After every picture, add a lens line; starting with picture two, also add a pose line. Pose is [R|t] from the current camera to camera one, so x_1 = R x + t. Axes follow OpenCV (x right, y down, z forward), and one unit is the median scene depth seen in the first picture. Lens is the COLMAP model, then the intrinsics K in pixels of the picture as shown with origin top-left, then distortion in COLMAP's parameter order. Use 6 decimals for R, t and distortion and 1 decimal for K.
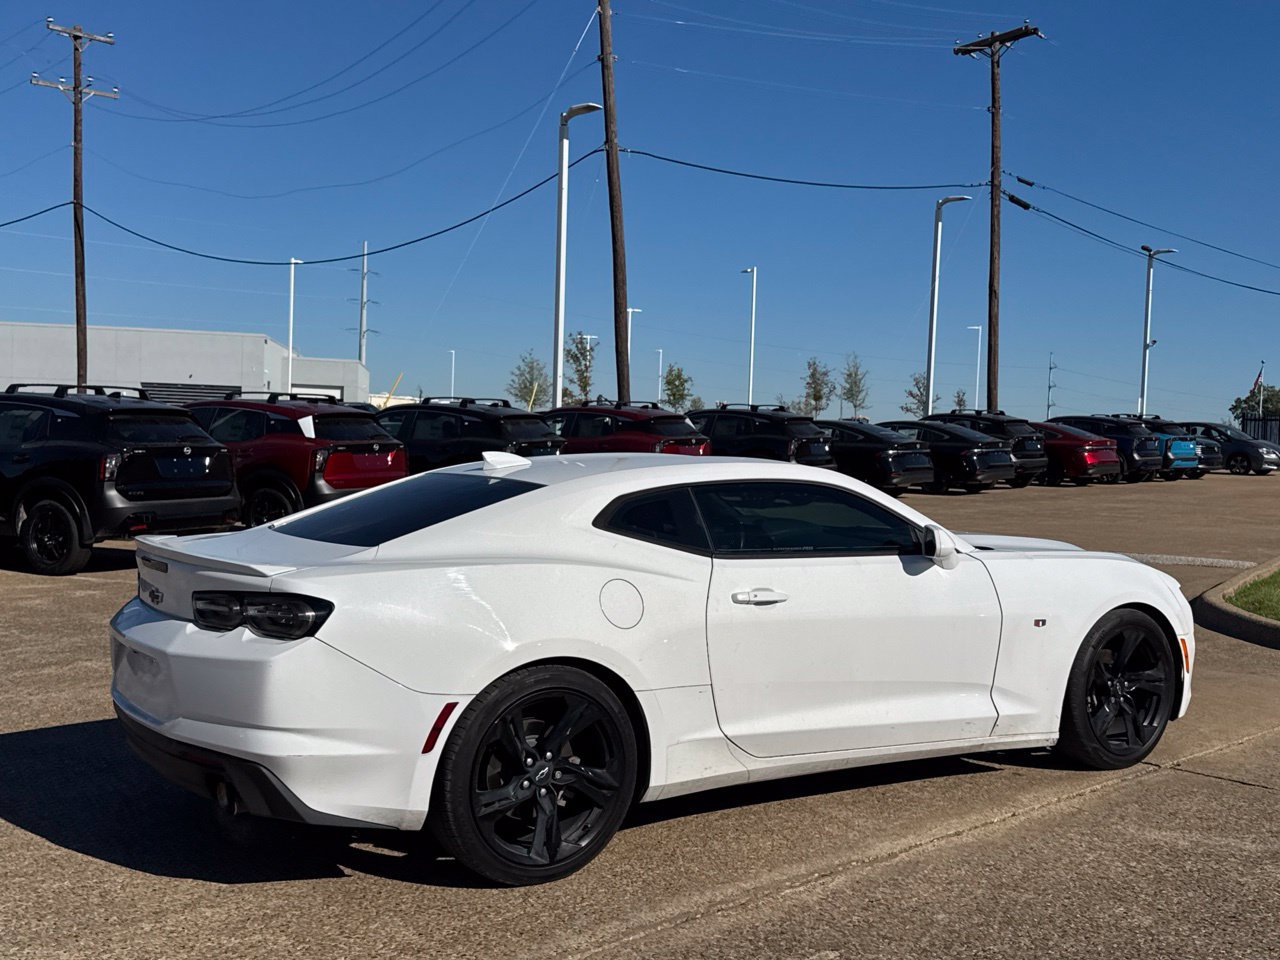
lens RADIAL K [[1412.1, 0, 656.8], [0, 1412.1, 525.2], [0, 0, 1]] dist [0.083178, 0.000000]
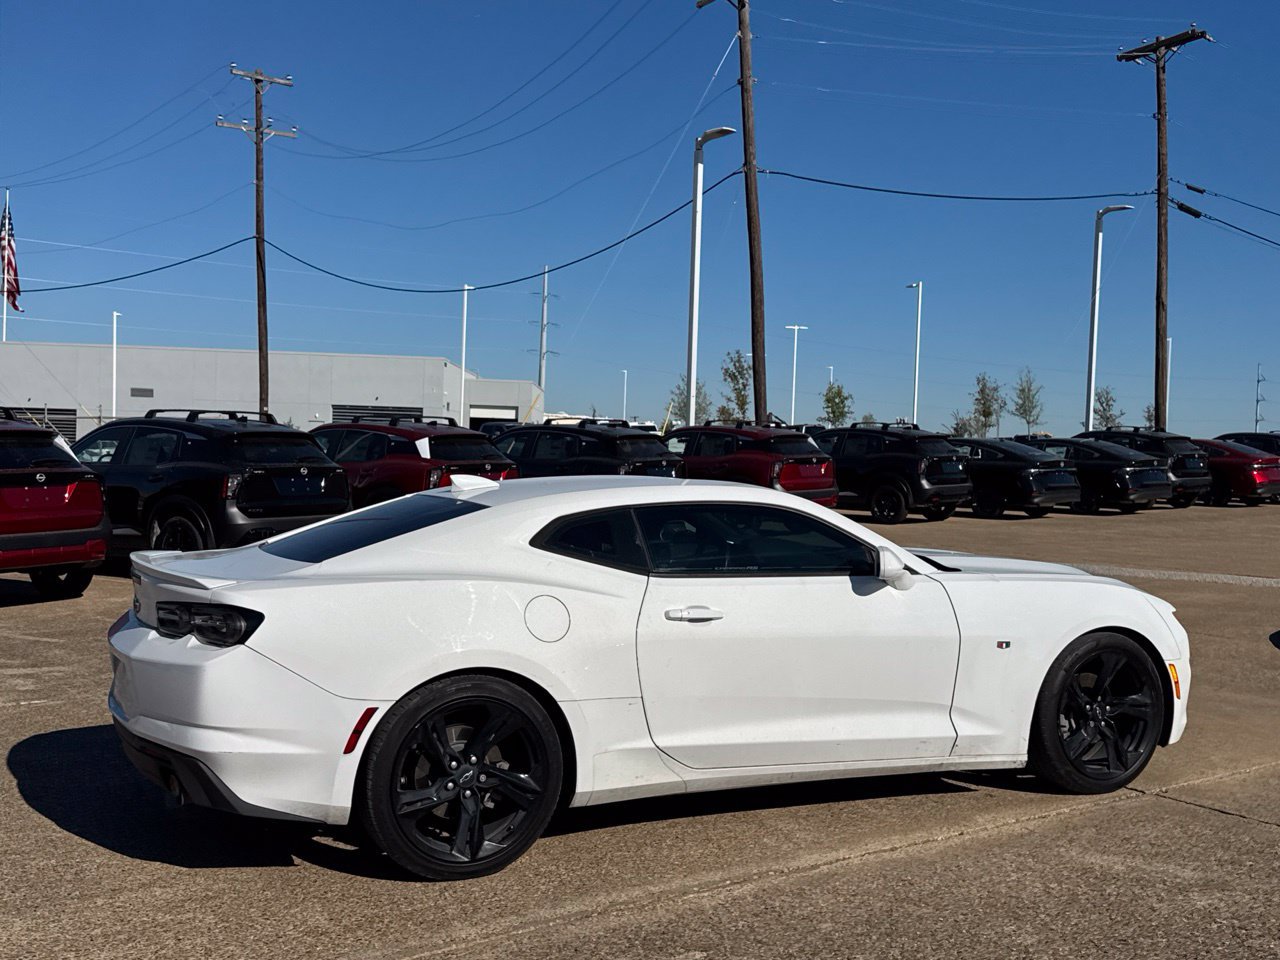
lens RADIAL K [[1412.1, 0, 630.9], [0, 1412.1, 525.6], [0, 0, 1]] dist [0.083178, 0.000000]
pose [[0.989437, 0.005435, -0.144861, 0.153454], [-0.007202, 0.999906, -0.011679, -0.001798], [0.144784, 0.012599, 0.989383, -0.033876]]
